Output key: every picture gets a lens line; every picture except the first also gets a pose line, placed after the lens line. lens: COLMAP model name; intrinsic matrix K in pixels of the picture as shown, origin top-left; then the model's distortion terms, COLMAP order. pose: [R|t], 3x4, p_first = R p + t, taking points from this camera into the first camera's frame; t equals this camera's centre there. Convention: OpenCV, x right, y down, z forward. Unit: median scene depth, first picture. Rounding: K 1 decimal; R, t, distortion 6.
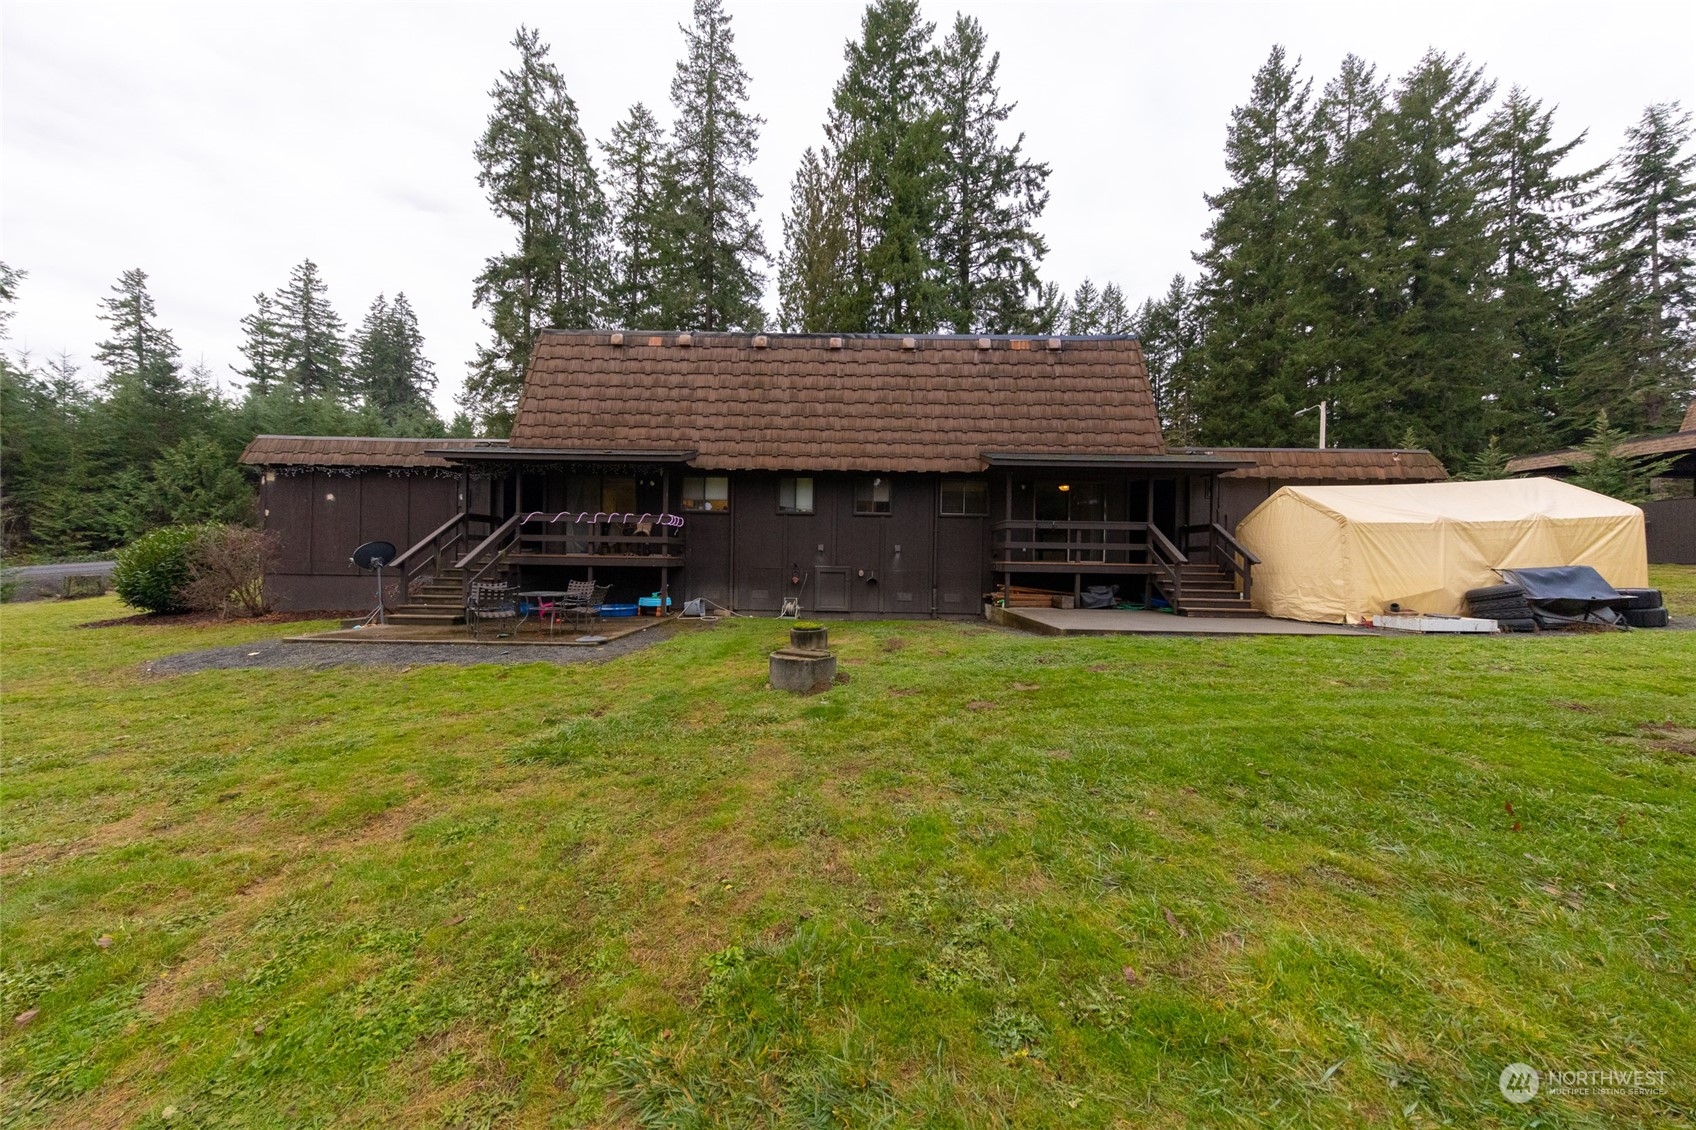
lens RADIAL K [[529.6, 0, 848.5], [0, 529.6, 567.6], [0, 0, 1]] dist [0.003970, -0.000243]
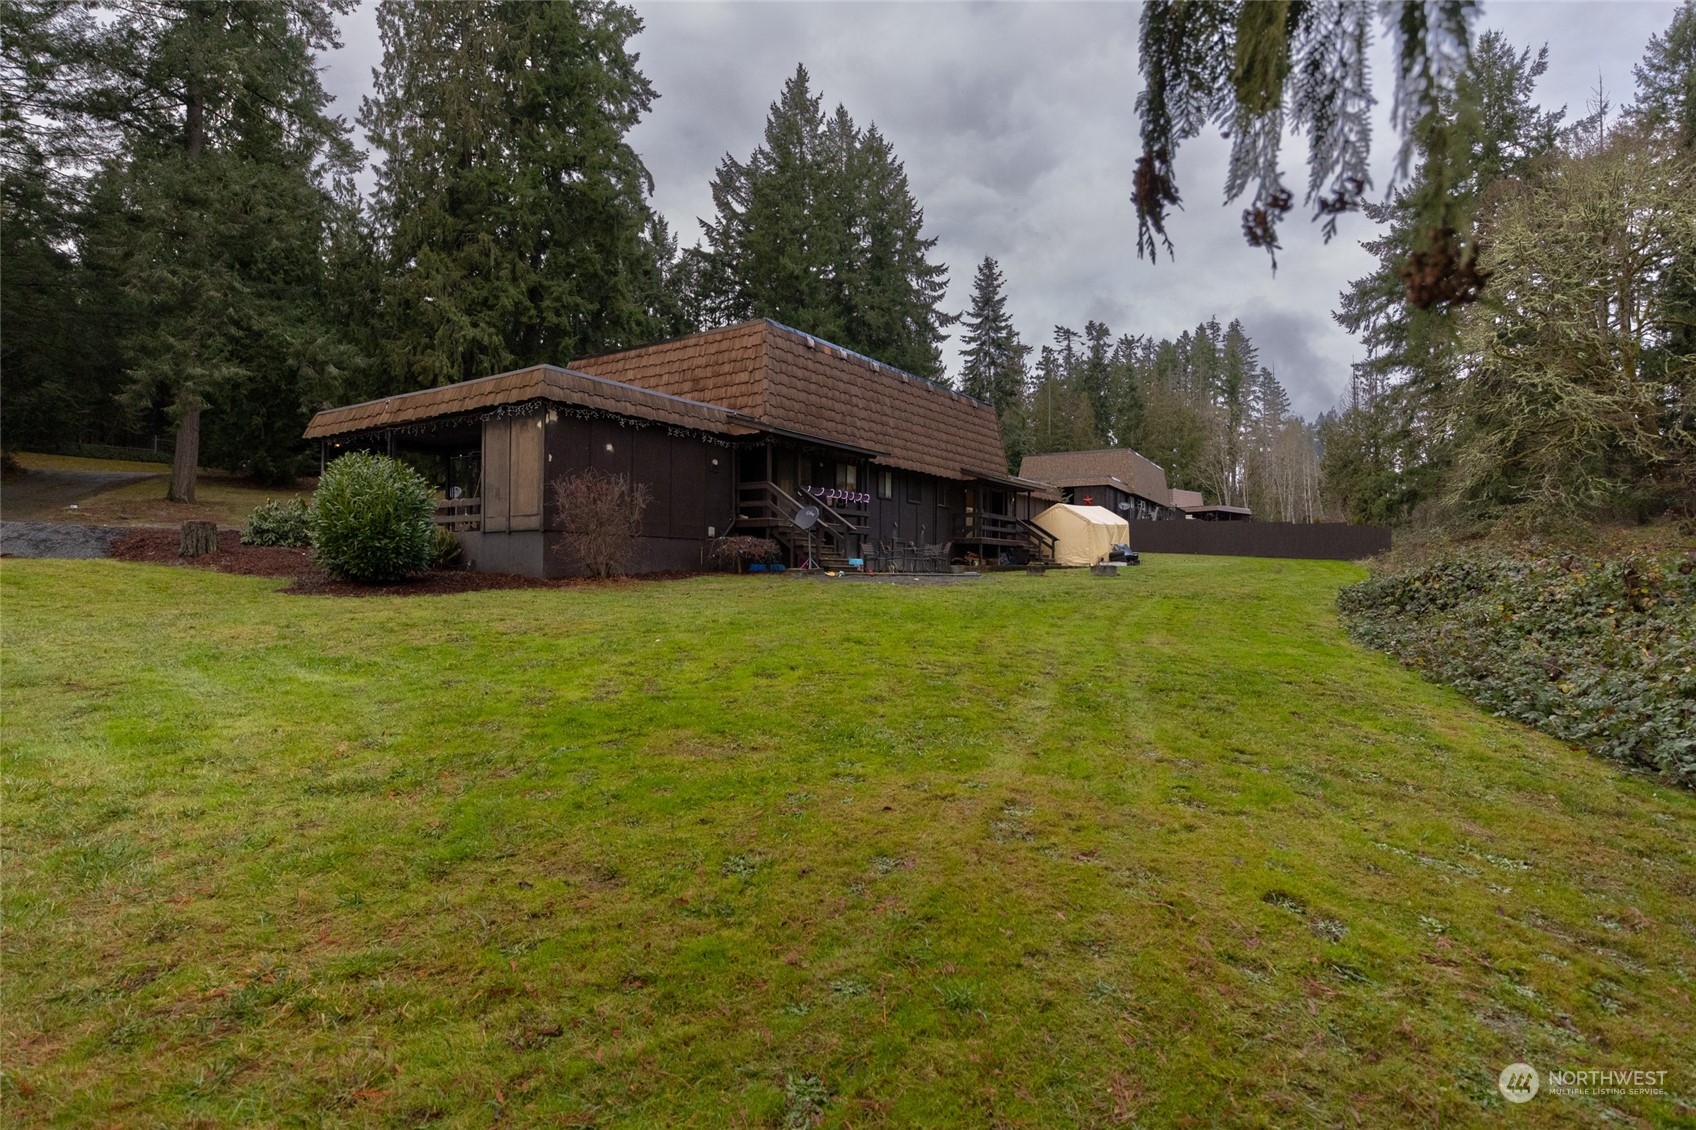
lens RADIAL K [[875.3, 0, 849.7], [0, 875.3, 569.1], [0, 0, 1]] dist [0.002943, 0.001562]
pose [[0.547471, -0.006476, 0.836800, -2.022436], [0.003207, 0.999979, 0.005640, 0.064408], [-0.836819, -0.000404, 0.547480, -0.142733]]
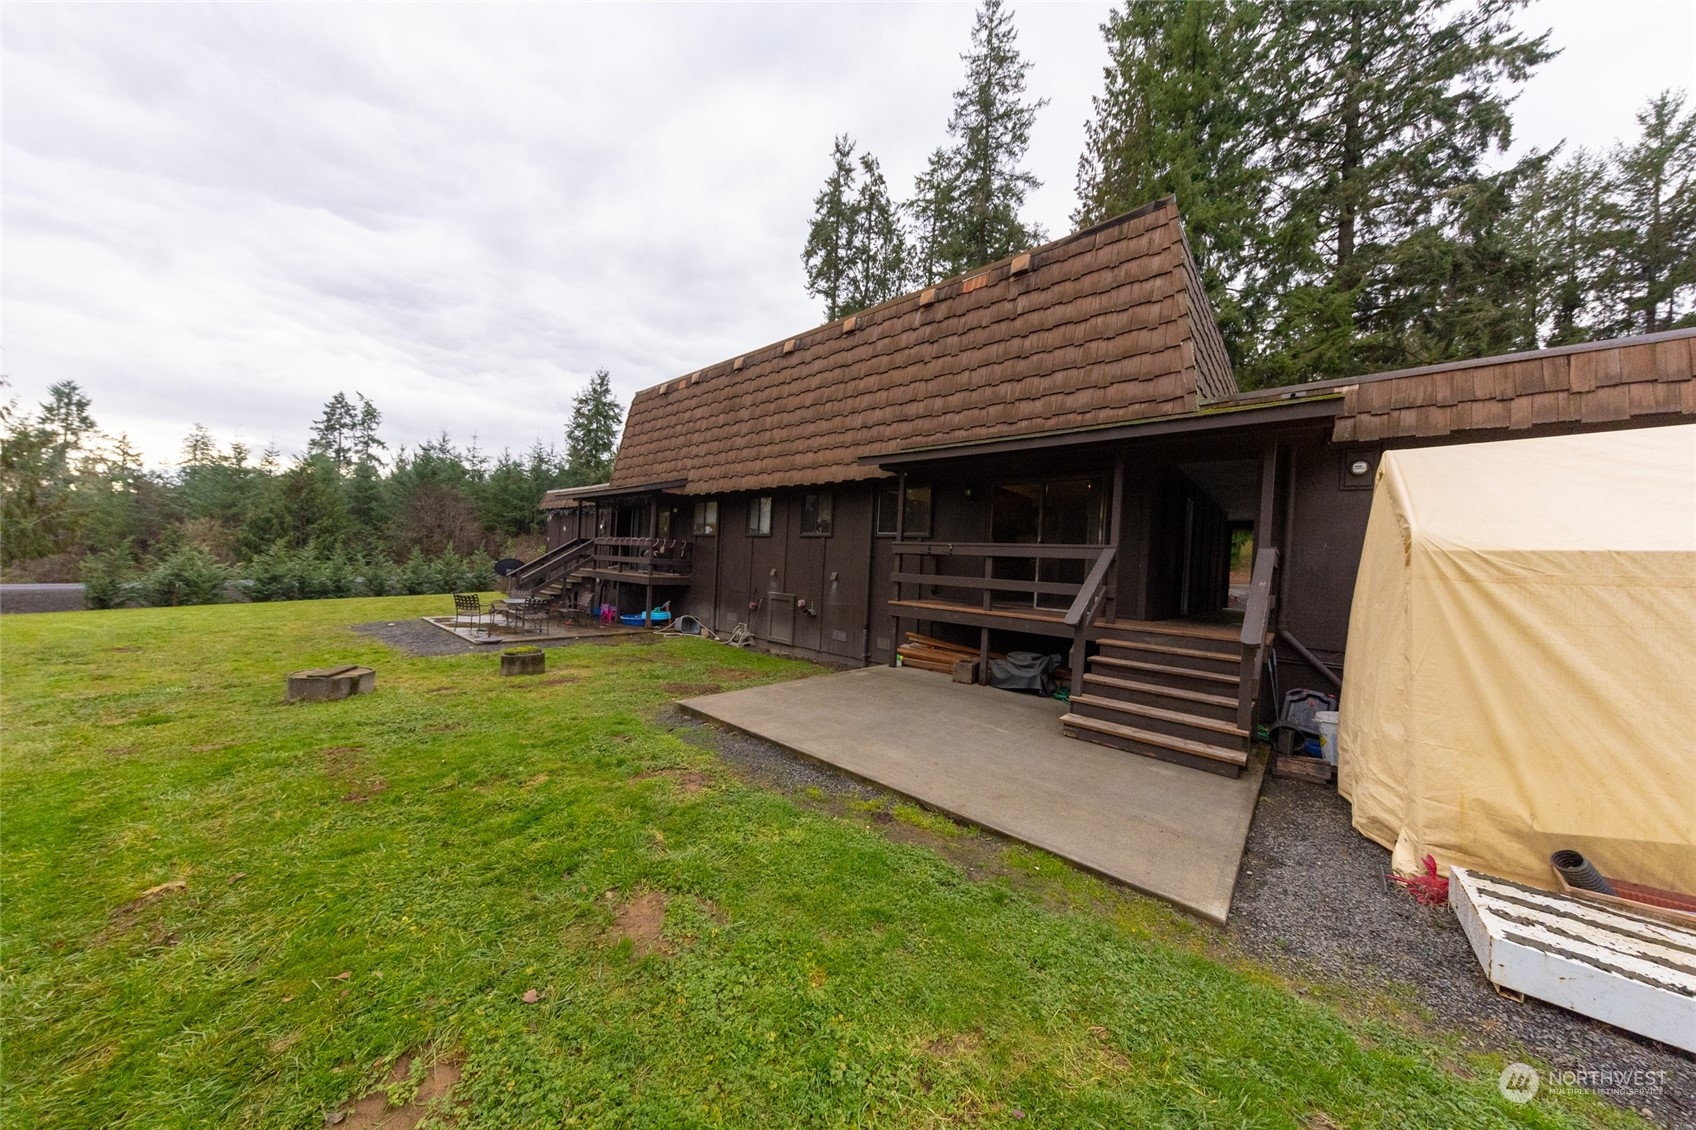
lens RADIAL K [[529.6, 0, 857.8], [0, 529.6, 570.8], [0, 0, 1]] dist [0.003970, -0.000243]
pose [[0.760749, 0.030554, -0.648327, 0.656291], [-0.048662, 0.998765, -0.010031, -0.037939], [0.647220, 0.039180, 0.761296, 0.396299]]
